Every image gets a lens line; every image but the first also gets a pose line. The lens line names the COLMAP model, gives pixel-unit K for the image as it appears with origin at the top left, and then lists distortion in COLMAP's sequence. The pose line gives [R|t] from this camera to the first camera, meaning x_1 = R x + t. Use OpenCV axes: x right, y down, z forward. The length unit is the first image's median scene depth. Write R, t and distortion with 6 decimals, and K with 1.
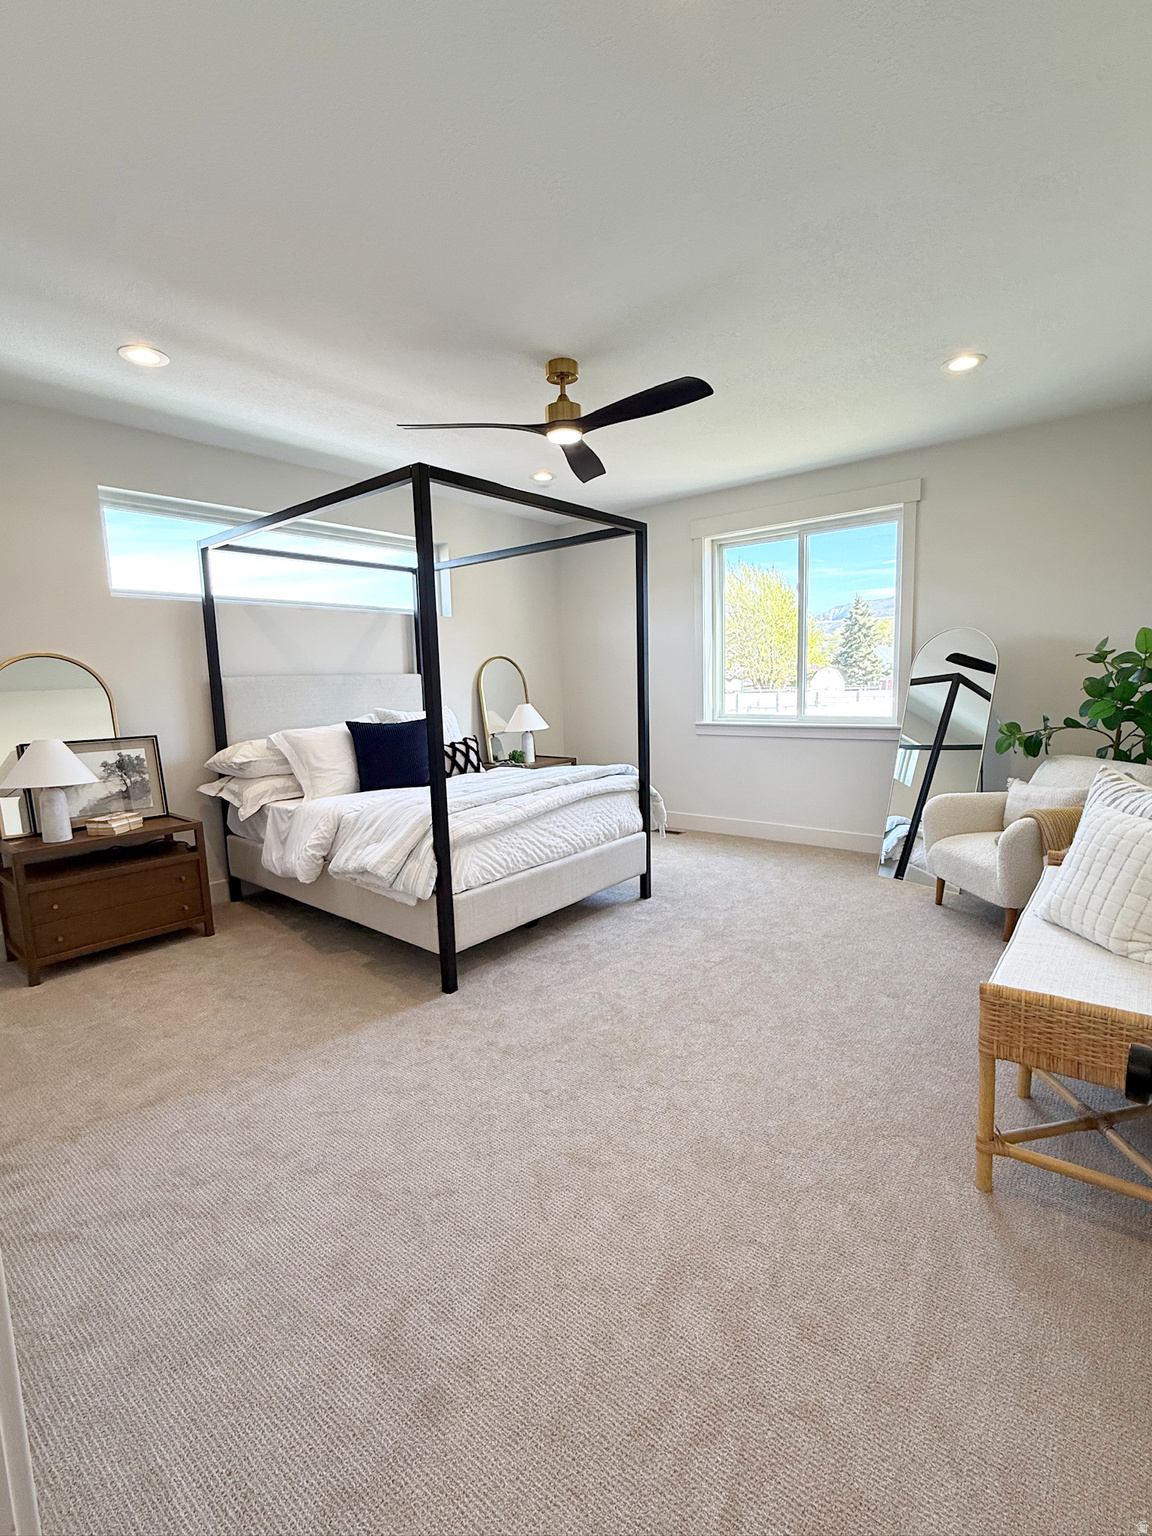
lens RADIAL K [[720.2, 0, 576.0], [0, 720.2, 768.0], [0, 0, 1]] dist [-0.000058, -0.000026]
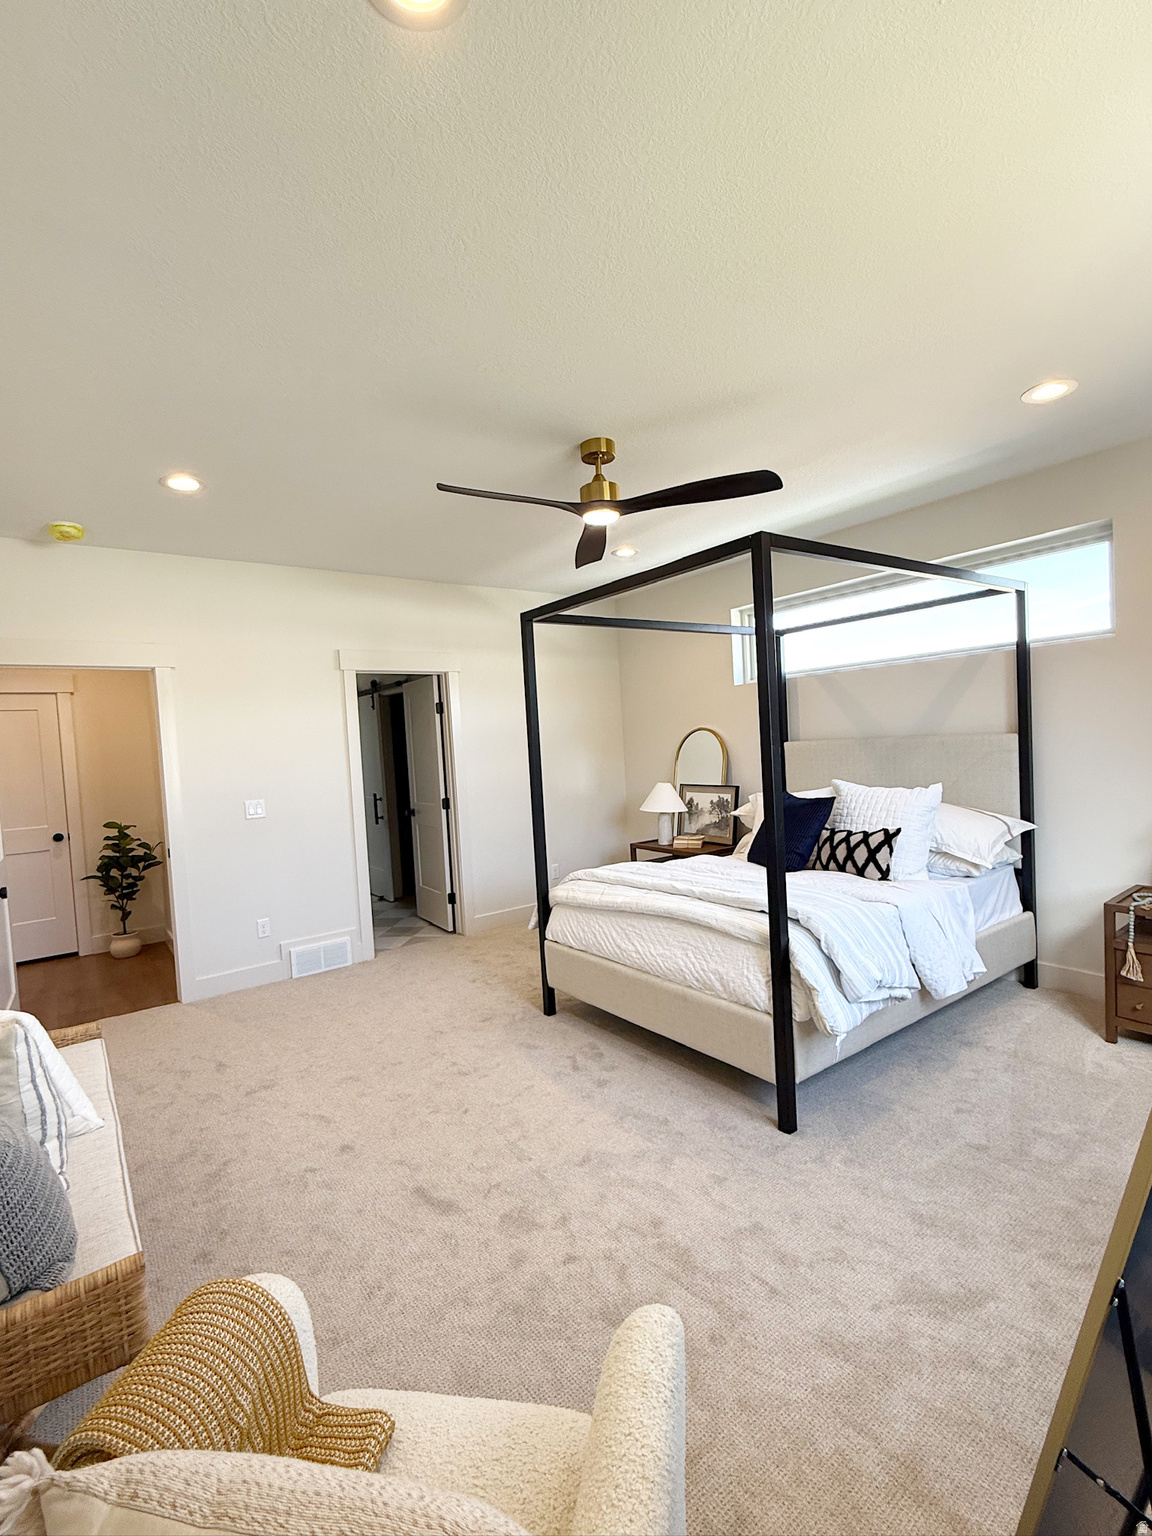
lens RADIAL K [[689.2, 0, 579.1], [0, 689.2, 771.2], [0, 0, 1]] dist [0.001318, 0.000043]
pose [[-0.242998, 0.077730, -0.966908, 0.753621], [-0.074453, 0.992349, 0.098487, -0.183383], [0.967165, 0.095921, -0.235351, 1.054647]]
